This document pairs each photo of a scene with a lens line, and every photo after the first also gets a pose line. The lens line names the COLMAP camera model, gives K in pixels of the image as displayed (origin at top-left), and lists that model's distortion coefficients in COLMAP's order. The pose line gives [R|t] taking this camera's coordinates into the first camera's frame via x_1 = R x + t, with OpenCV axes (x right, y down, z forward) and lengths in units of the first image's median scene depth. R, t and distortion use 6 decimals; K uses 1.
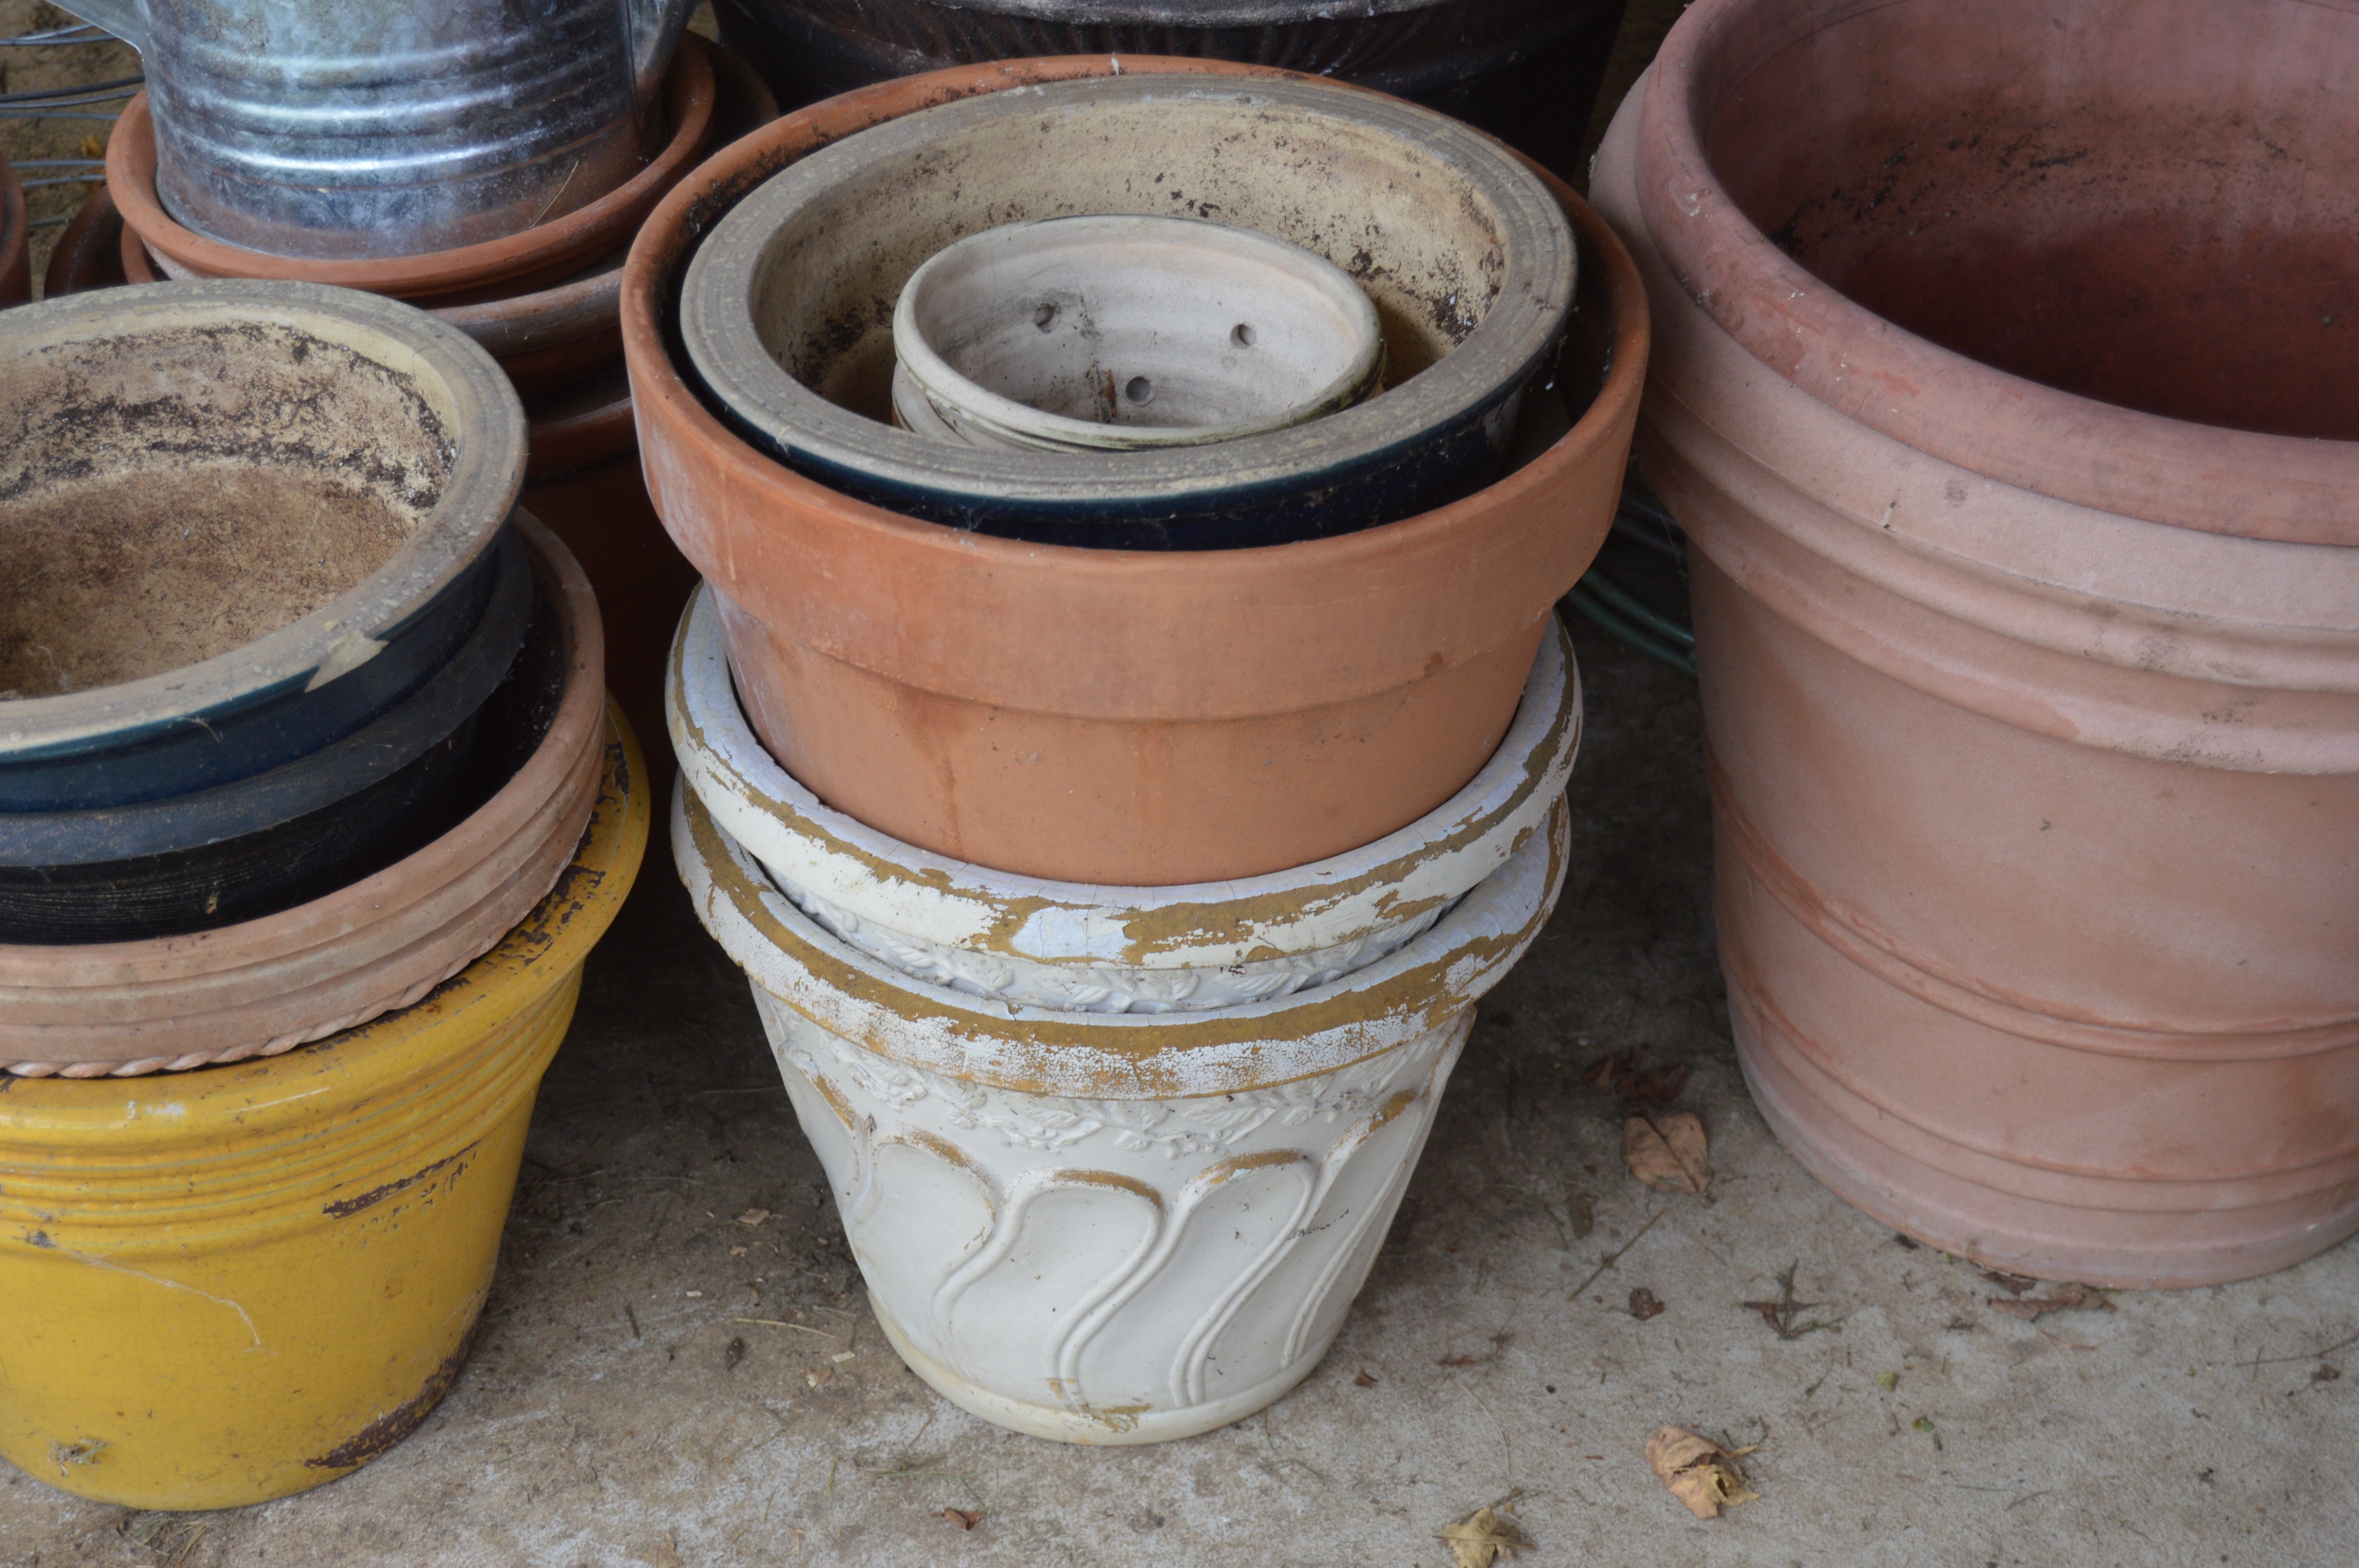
lens RADIAL K [[4741.1, 0, 1186.4], [0, 4741.1, 782.3], [0, 0, 1]] dist [-0.033594, 0.000000]
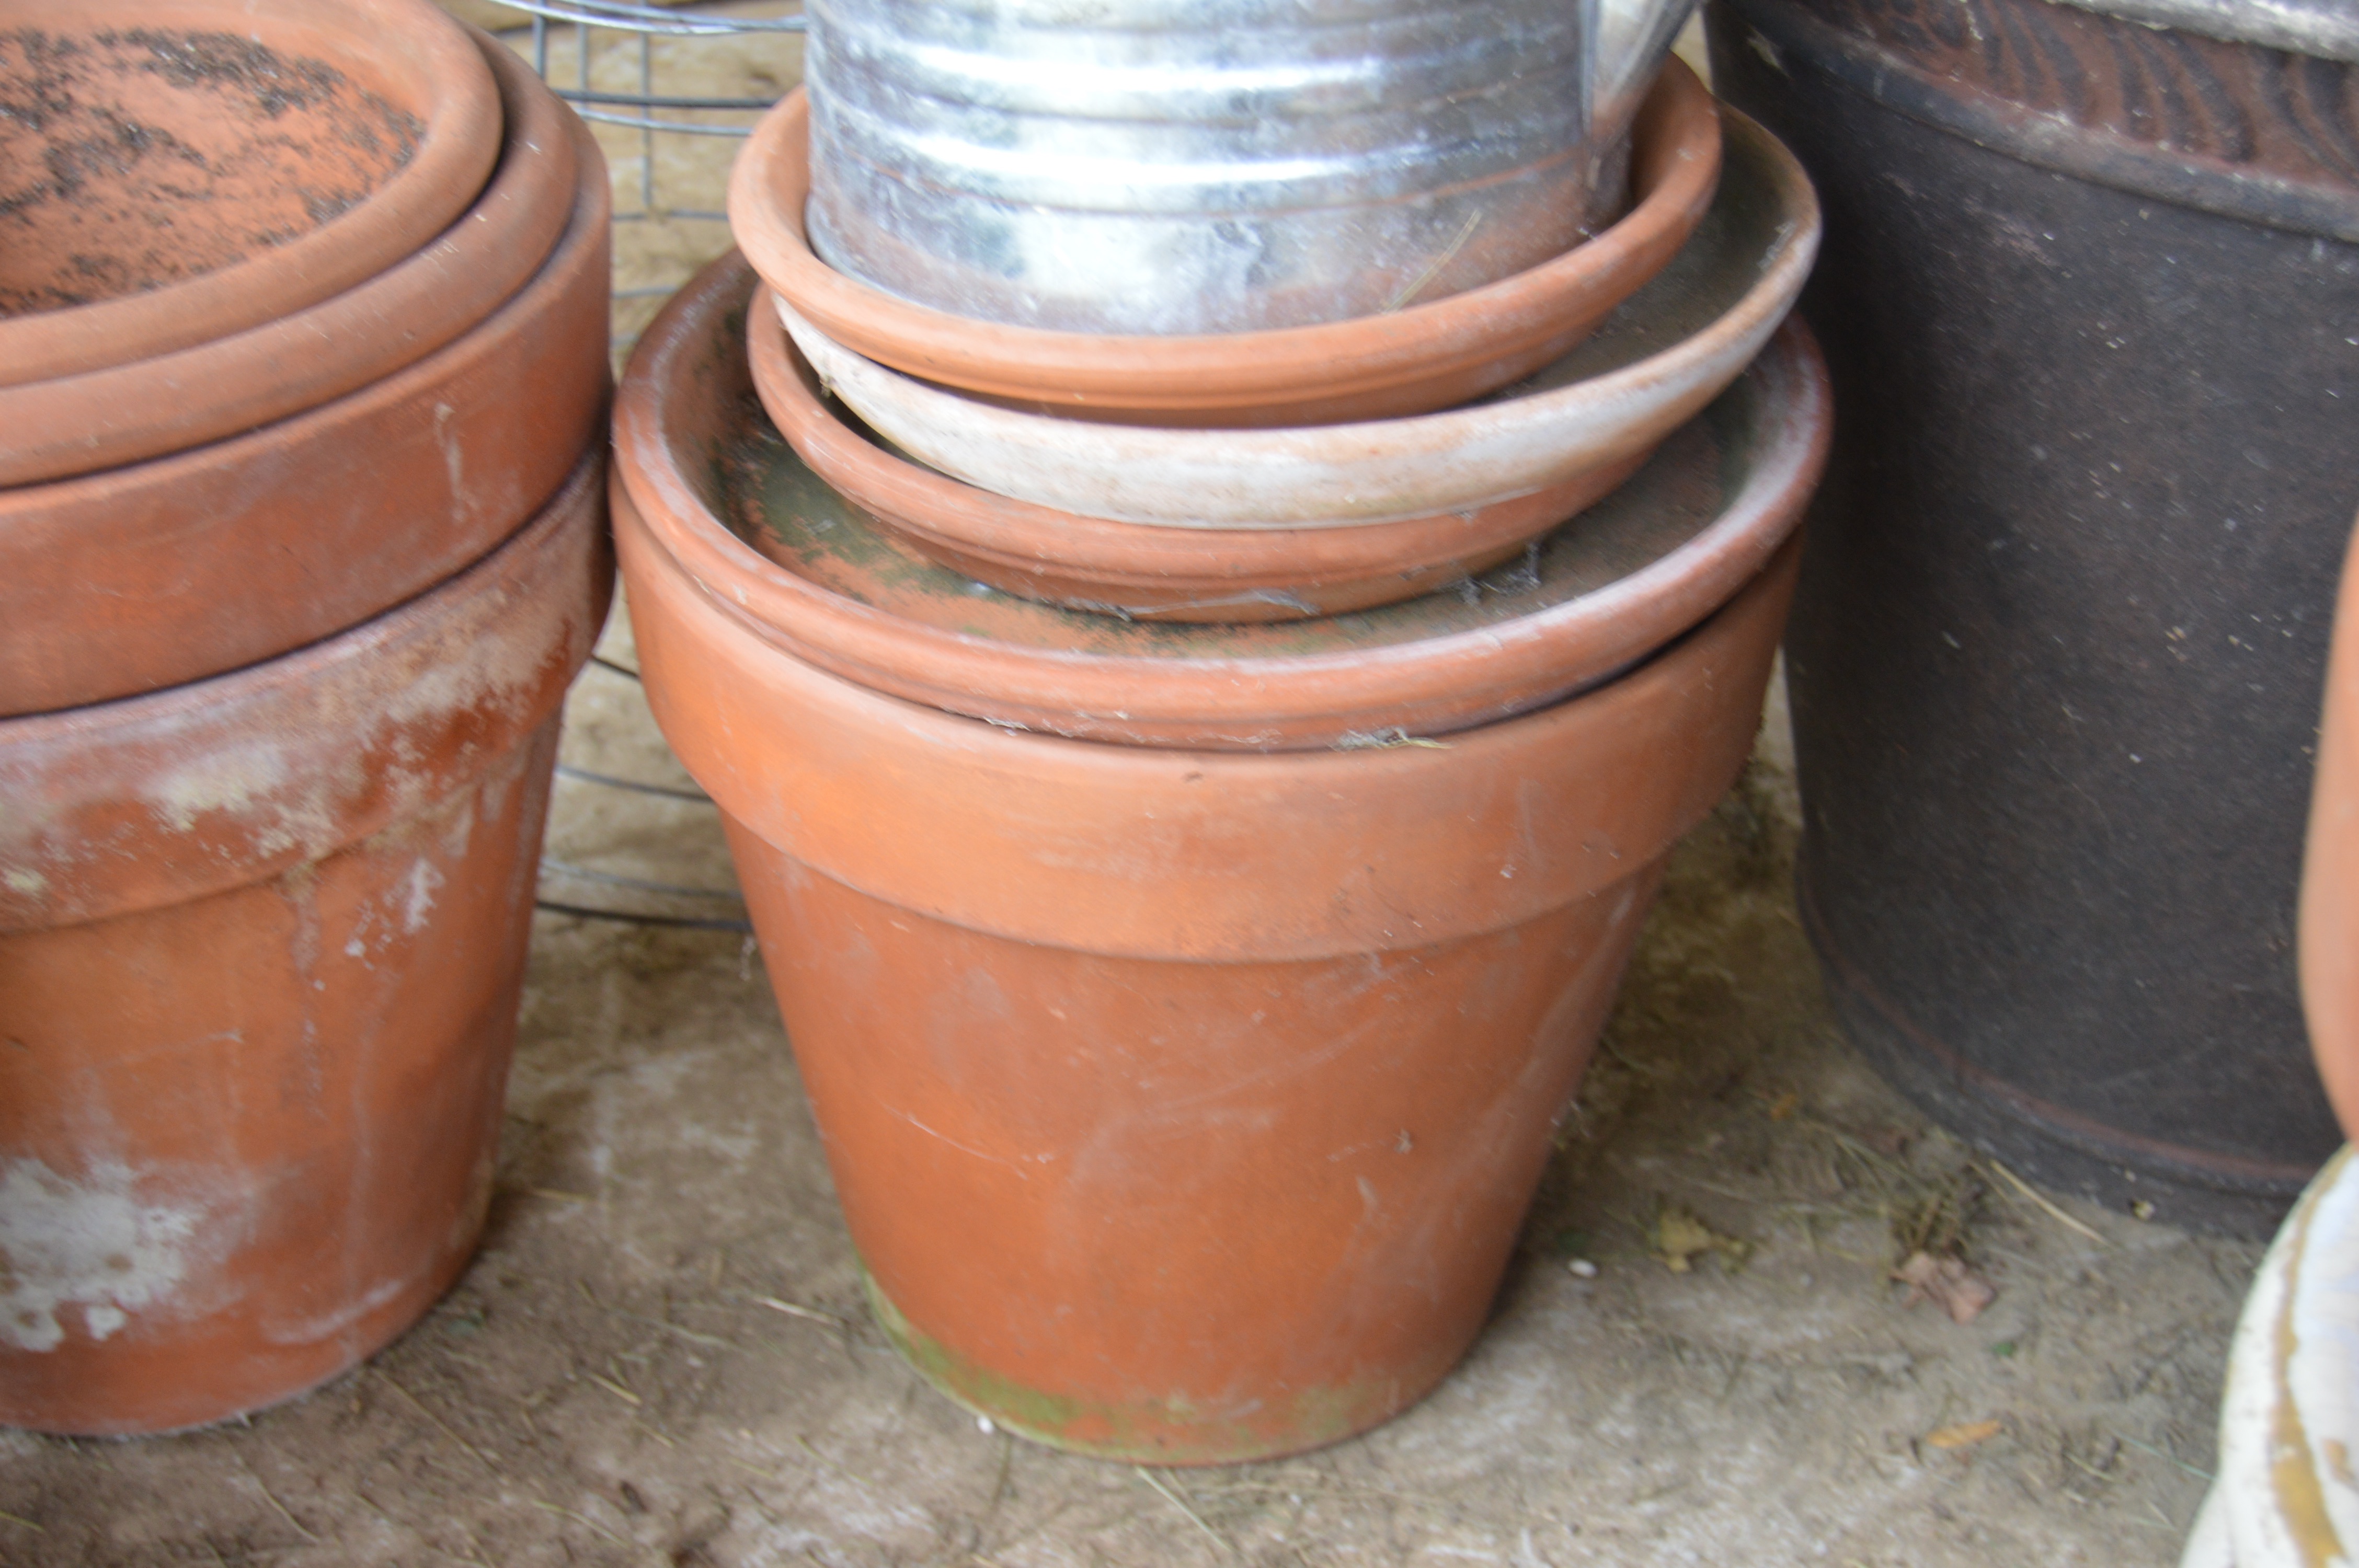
lens RADIAL K [[3697.6, 0, 1176.2], [0, 3697.6, 790.4], [0, 0, 1]] dist [-0.038218, 0.000000]
pose [[0.972303, 0.123104, -0.198678, -0.067297], [-0.134876, 0.989757, -0.046792, -0.035183], [0.190883, 0.072293, 0.978947, 0.567362]]
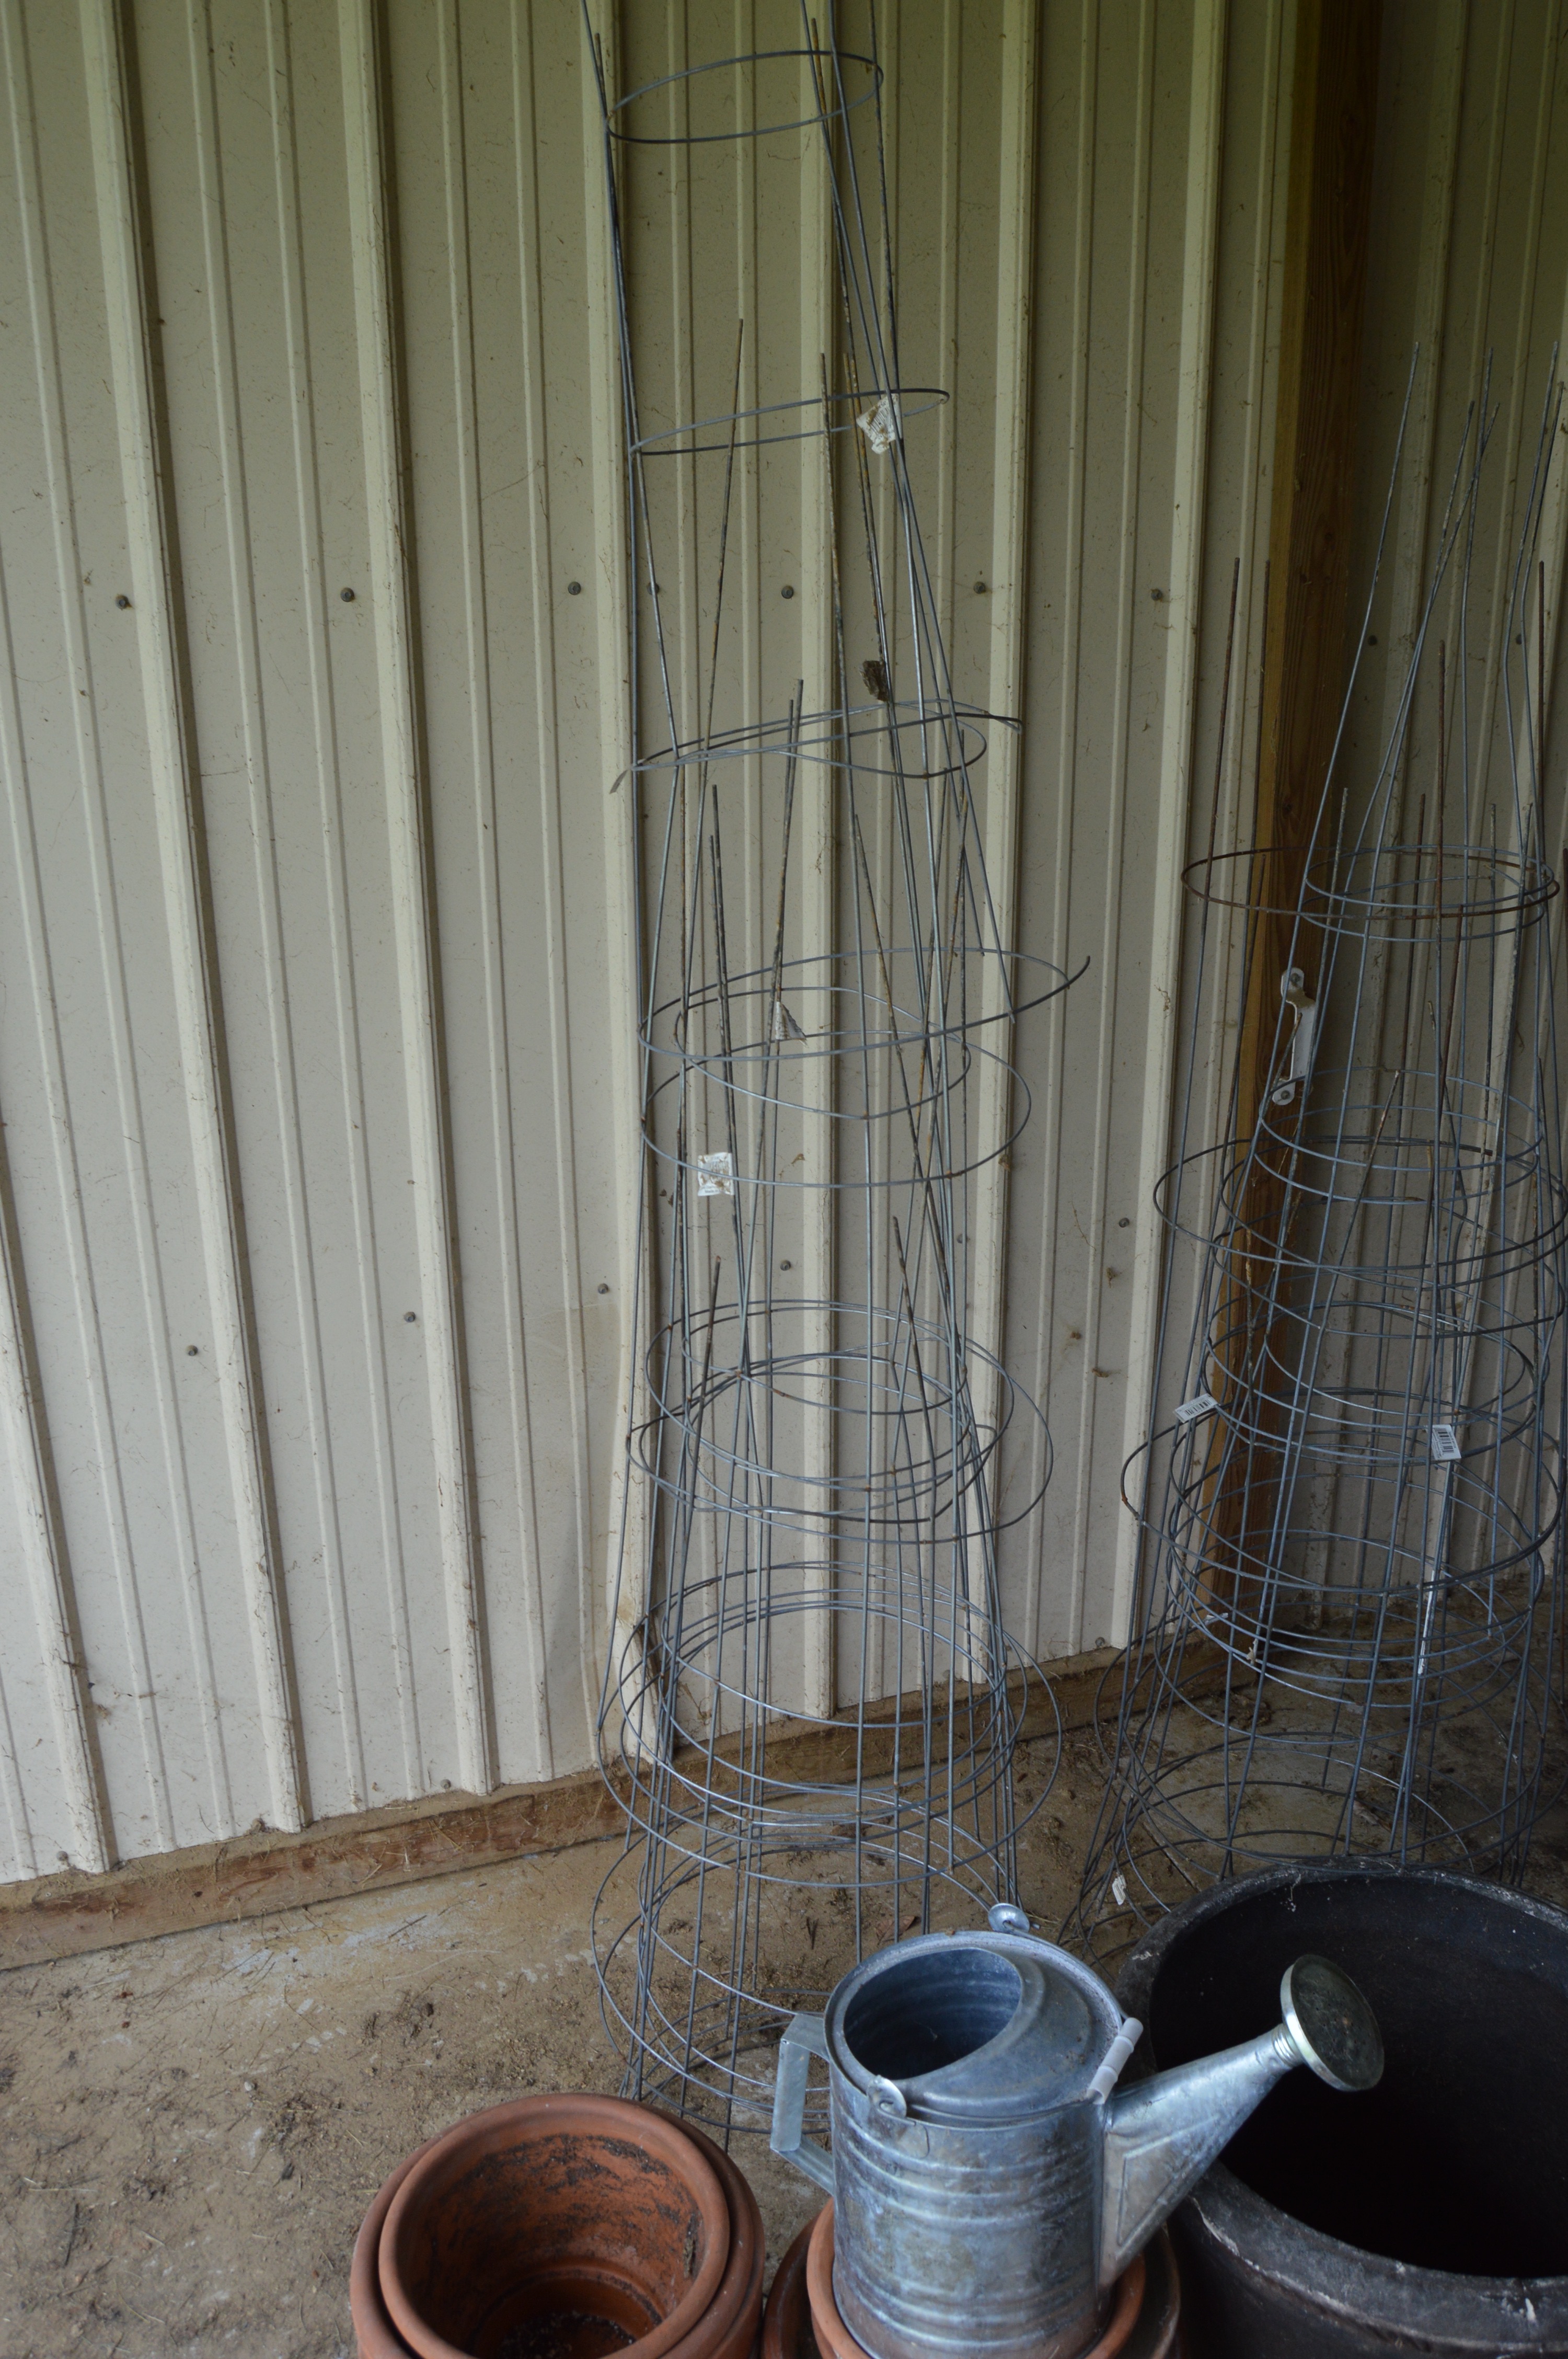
lens RADIAL K [[1858.2, 0, 776.5], [0, 1858.2, 1201.7], [0, 0, 1]] dist [-0.094339, 0.030624]
pose [[0.944299, 0.079202, -0.319417, -0.049609], [-0.171381, 0.946956, -0.271852, -0.344379], [0.280943, 0.311451, 0.907783, 0.239173]]
